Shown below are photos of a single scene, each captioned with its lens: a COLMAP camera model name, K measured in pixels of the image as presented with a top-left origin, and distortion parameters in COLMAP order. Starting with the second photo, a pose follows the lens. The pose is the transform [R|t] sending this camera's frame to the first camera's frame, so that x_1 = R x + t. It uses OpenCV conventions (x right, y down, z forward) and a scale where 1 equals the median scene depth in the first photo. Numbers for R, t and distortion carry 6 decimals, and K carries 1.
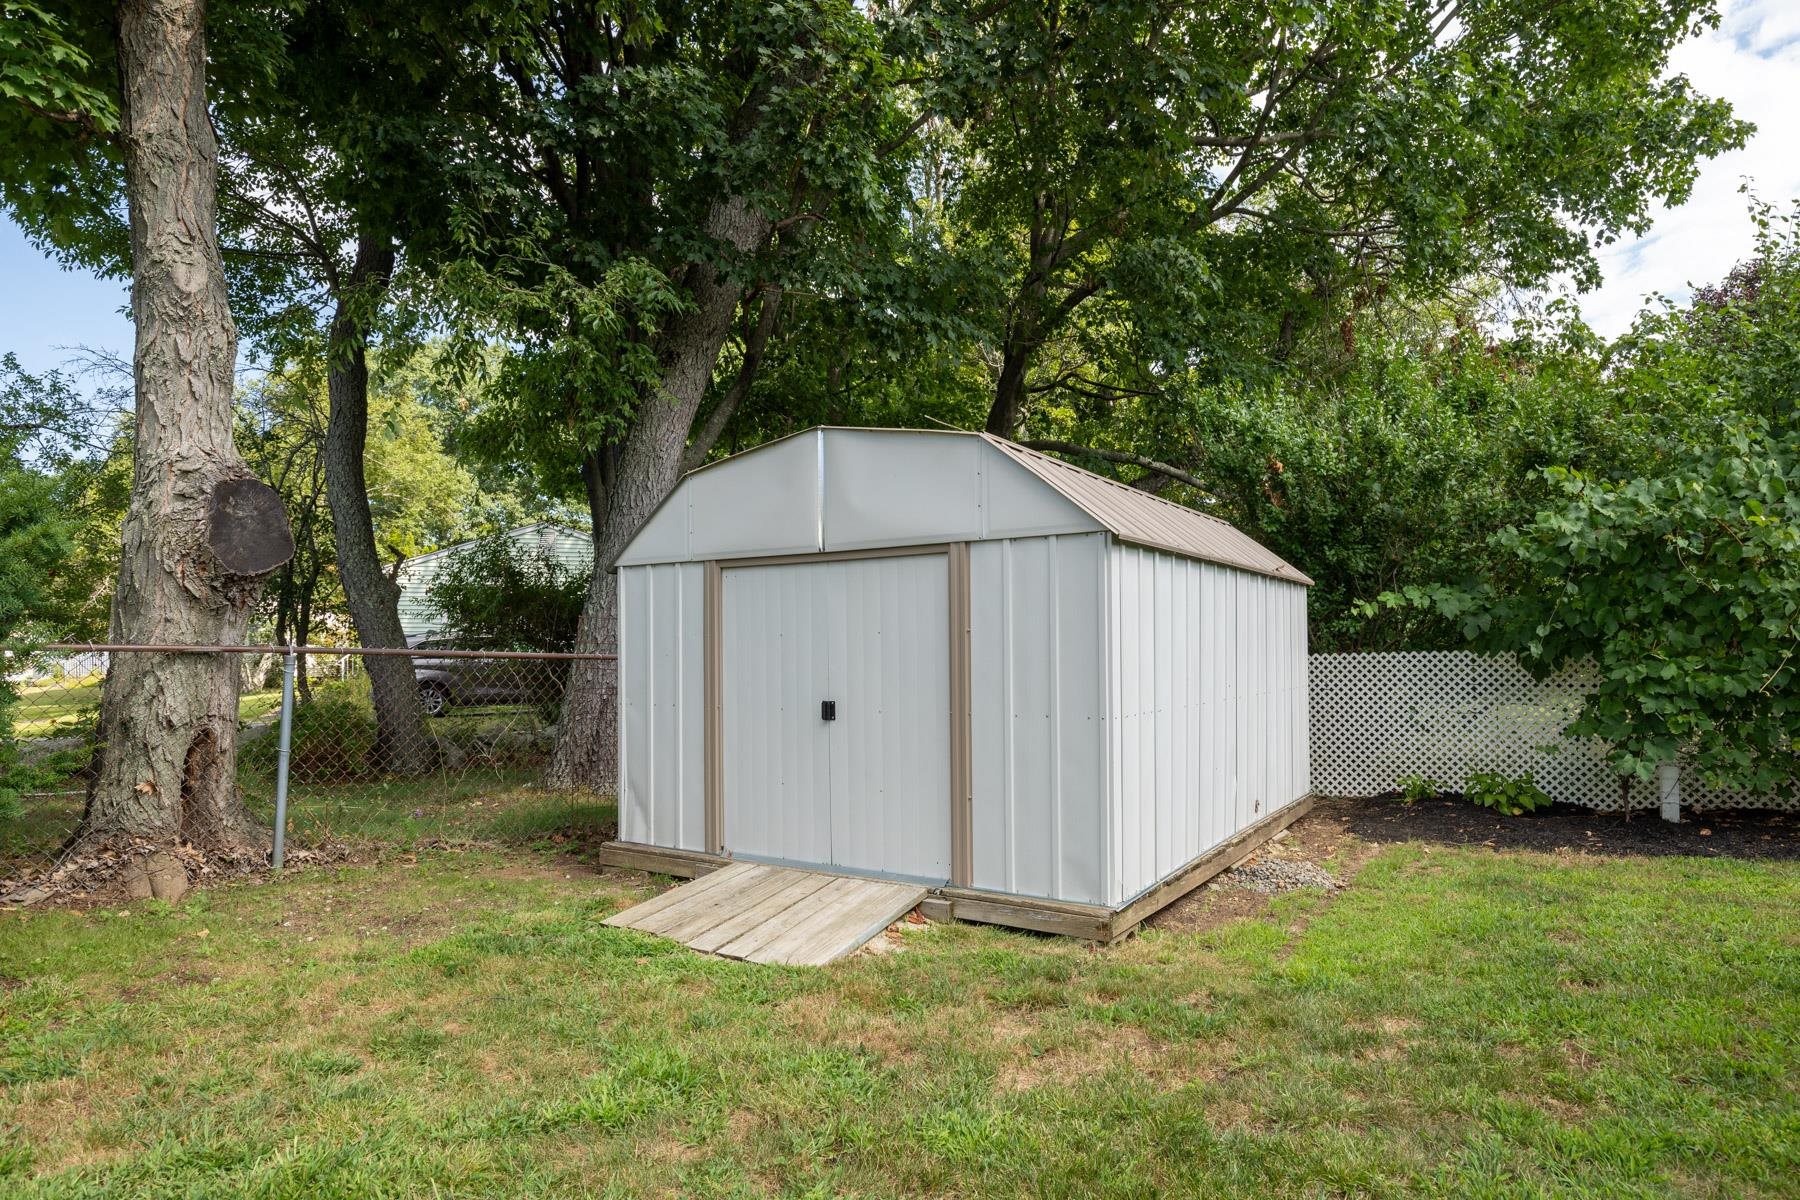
lens RADIAL K [[1032.3, 0, 898.6], [0, 1032.3, 605.7], [0, 0, 1]] dist [0.001566, 0.000082]
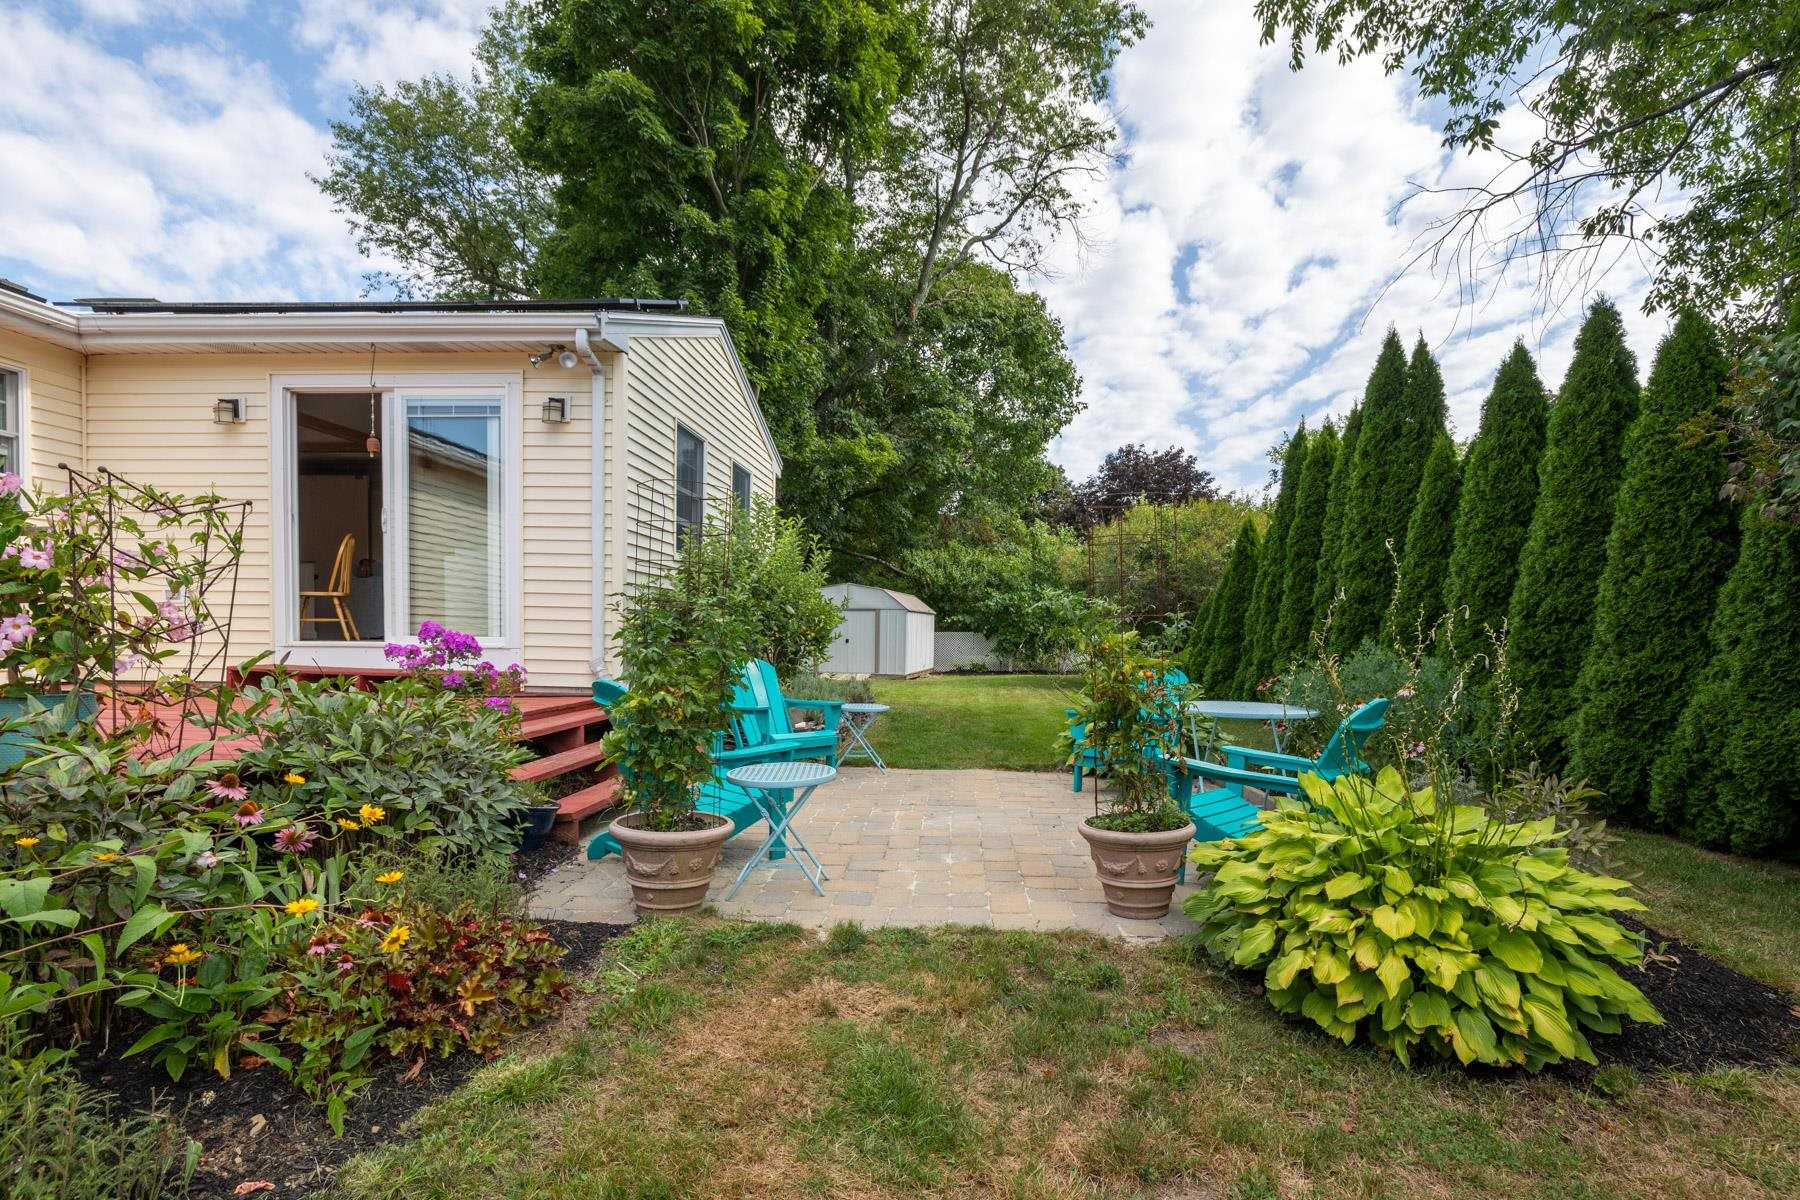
lens RADIAL K [[835.1, 0, 901.6], [0, 835.1, 610.8], [0, 0, 1]] dist [-0.000007, 0.000000]
pose [[0.930035, 0.024664, 0.366642, -0.869981], [-0.031103, 0.999448, 0.011665, -0.065954], [-0.366152, -0.022253, 0.930289, -1.867546]]
